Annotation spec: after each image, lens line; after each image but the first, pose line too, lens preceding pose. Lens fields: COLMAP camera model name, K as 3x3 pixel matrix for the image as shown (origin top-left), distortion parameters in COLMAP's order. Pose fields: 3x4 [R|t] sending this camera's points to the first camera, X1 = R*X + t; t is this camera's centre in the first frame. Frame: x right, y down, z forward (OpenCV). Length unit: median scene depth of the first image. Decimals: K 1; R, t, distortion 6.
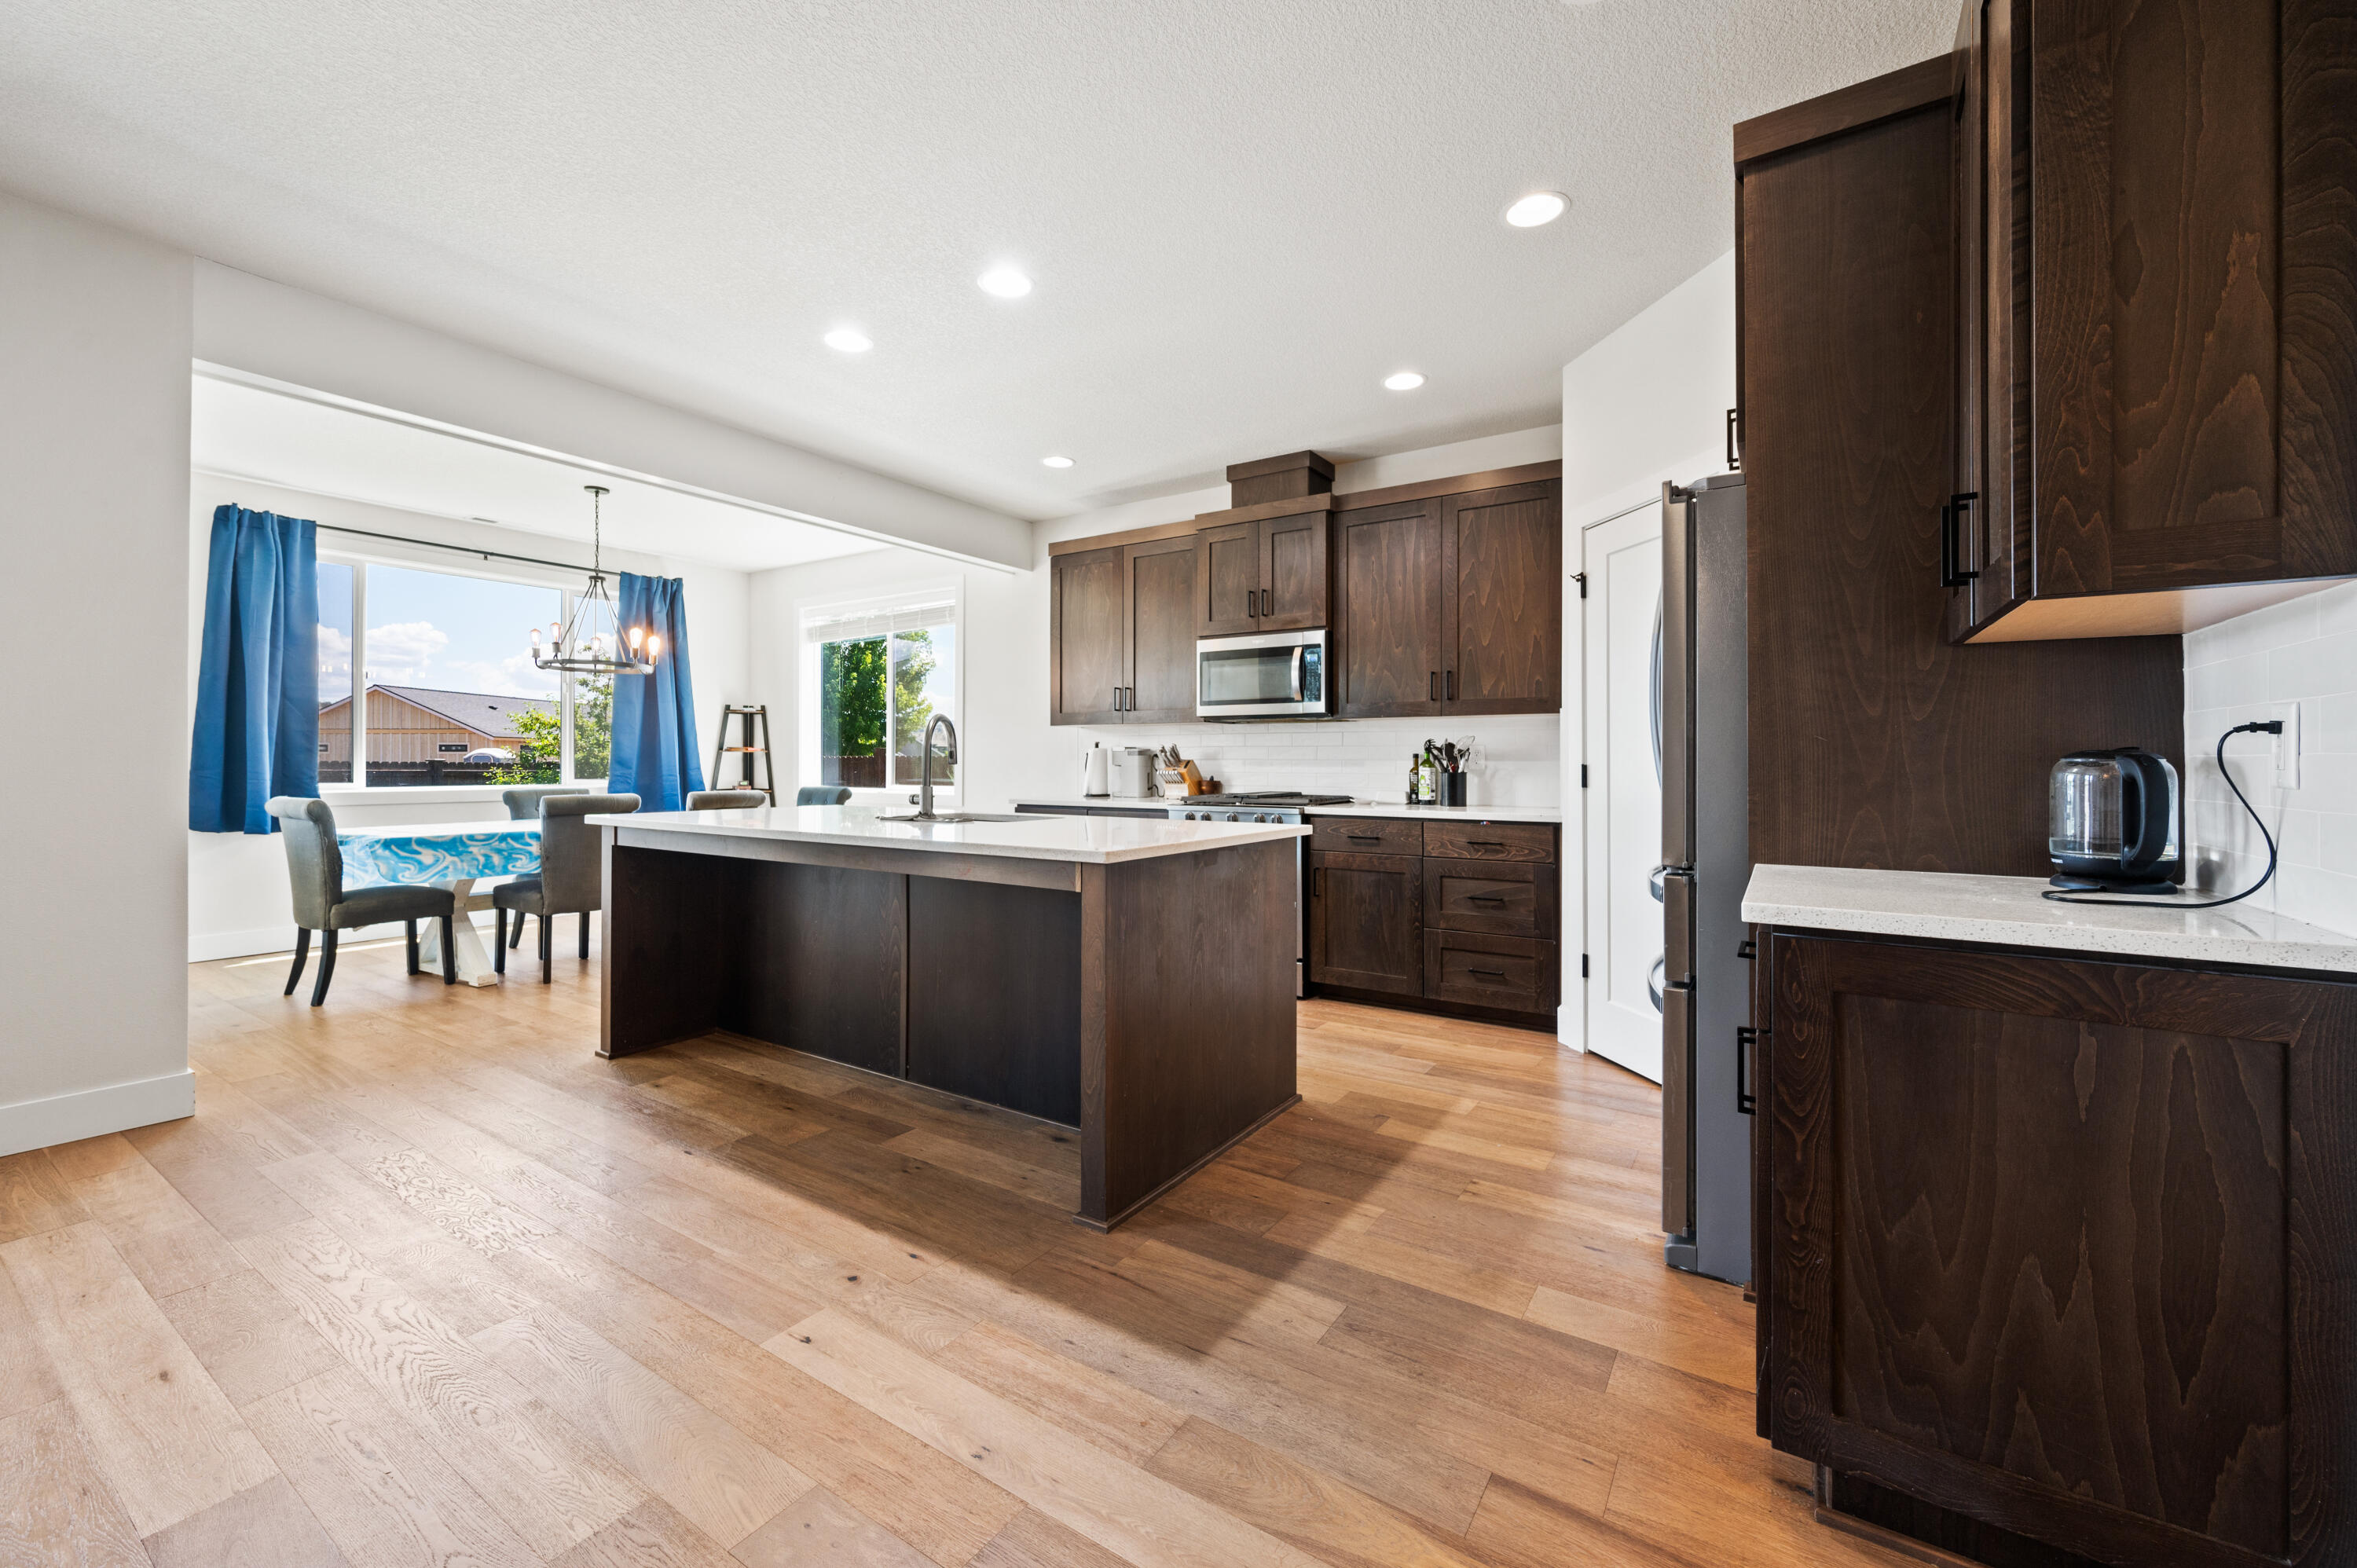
lens RADIAL K [[932.8, 0, 1156.5], [0, 932.8, 760.9], [0, 0, 1]] dist [-0.002248, -0.000486]
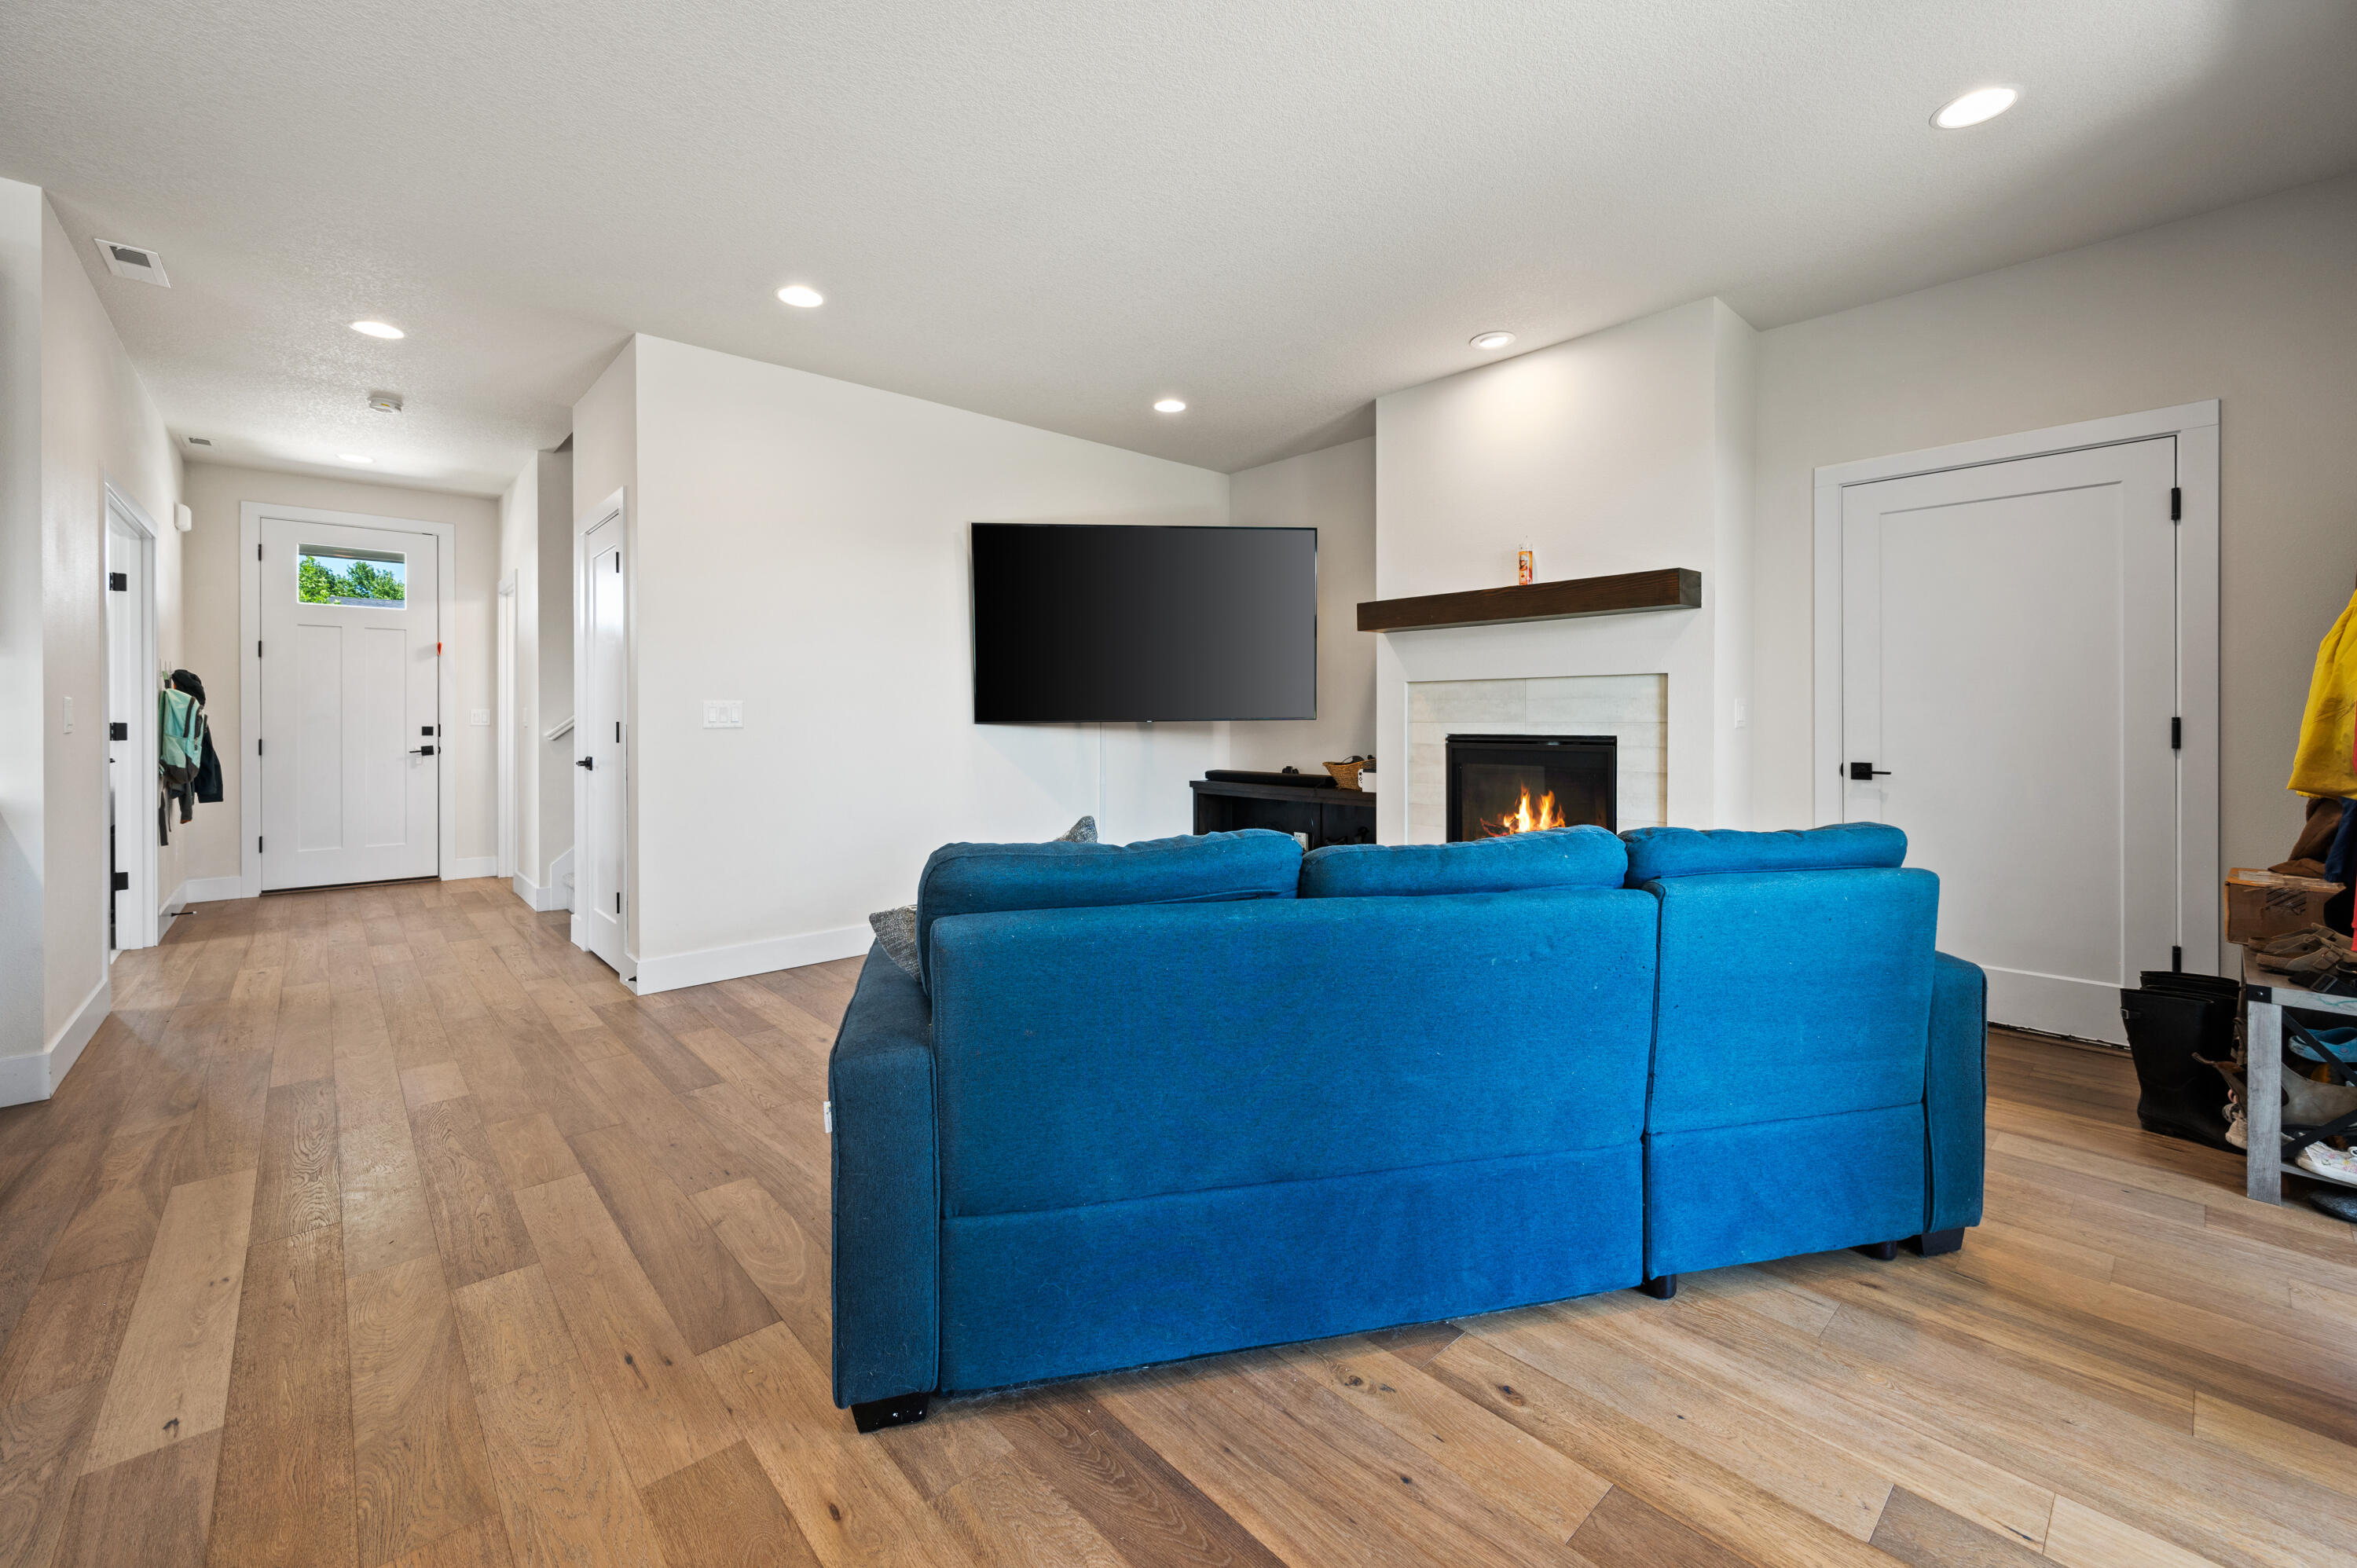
lens RADIAL K [[932.8, 0, 1178.4], [0, 932.8, 728.1], [0, 0, 1]] dist [-0.002248, -0.000486]
pose [[-0.971346, -0.001758, 0.237662, -0.555496], [-0.000319, 0.999981, 0.006094, -0.000426], [-0.237669, 0.005843, -0.971329, 0.611301]]
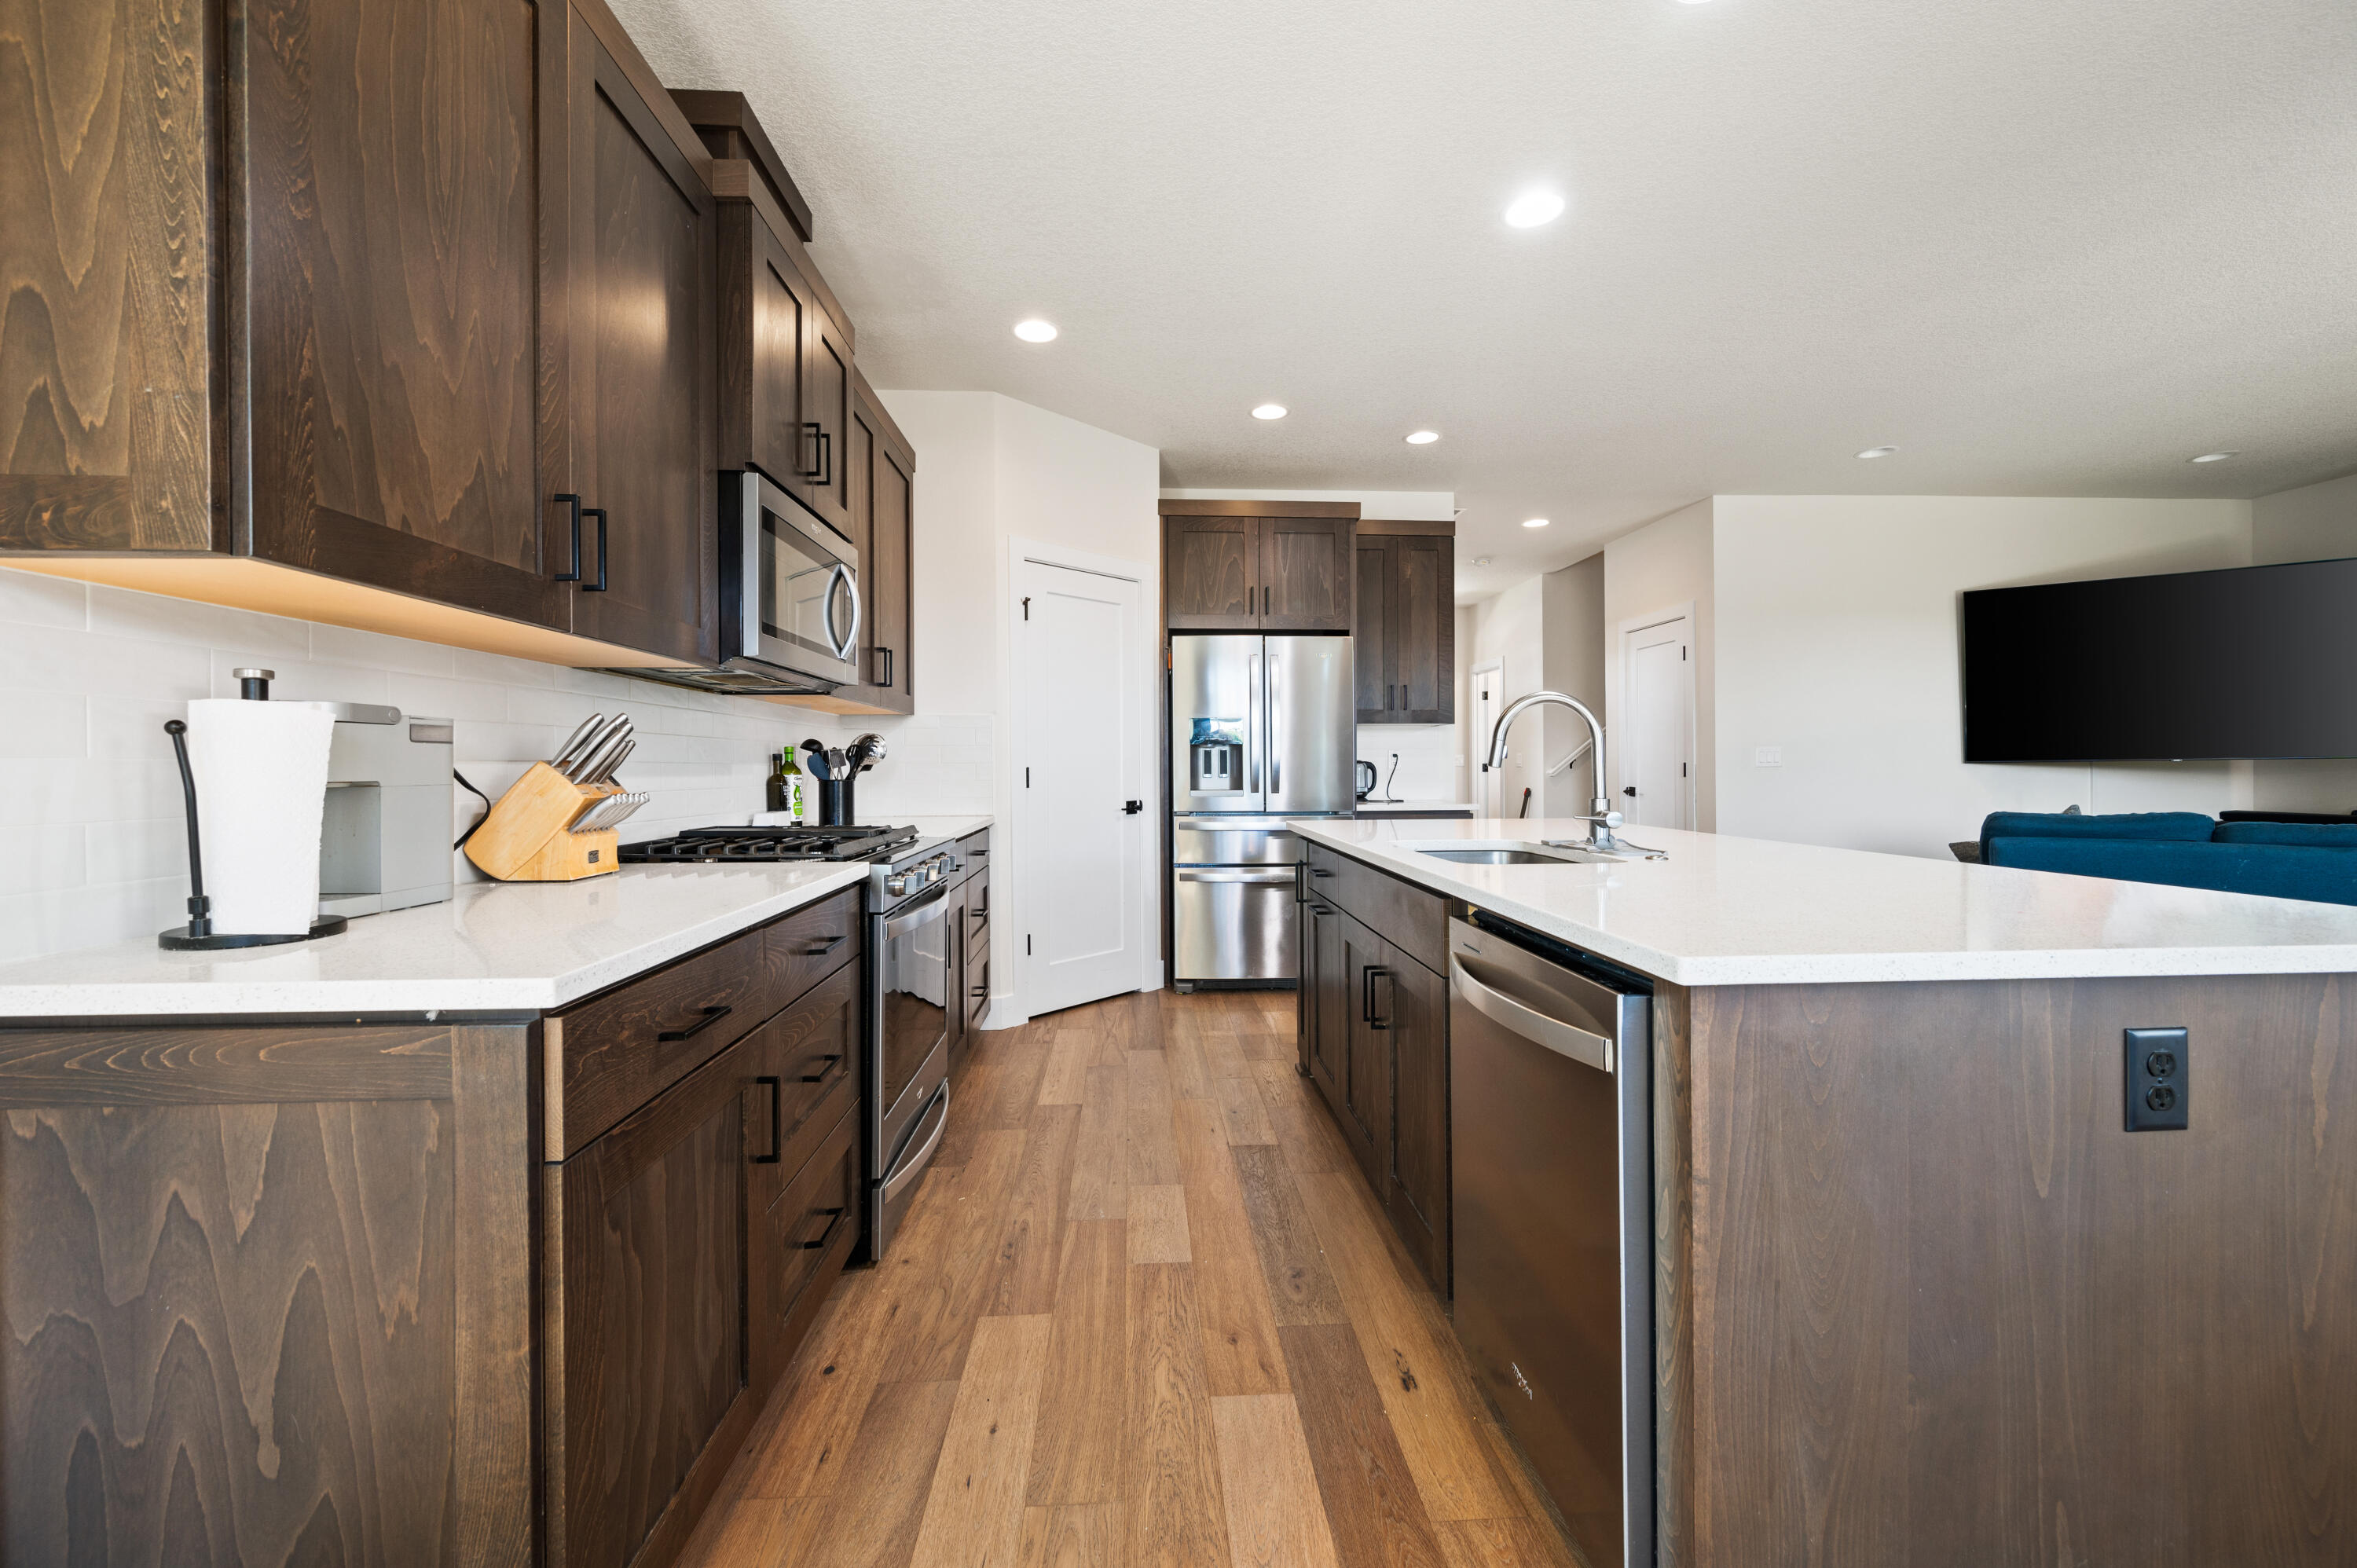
lens RADIAL K [[932.8, 0, 1188.1], [0, 932.8, 767.5], [0, 0, 1]] dist [-0.002248, -0.000486]
pose [[-0.607698, 0.000216, 0.794168, -0.434752], [0.002749, 0.999995, 0.001832, 0.001687], [-0.794164, 0.003297, -0.607695, 1.192403]]
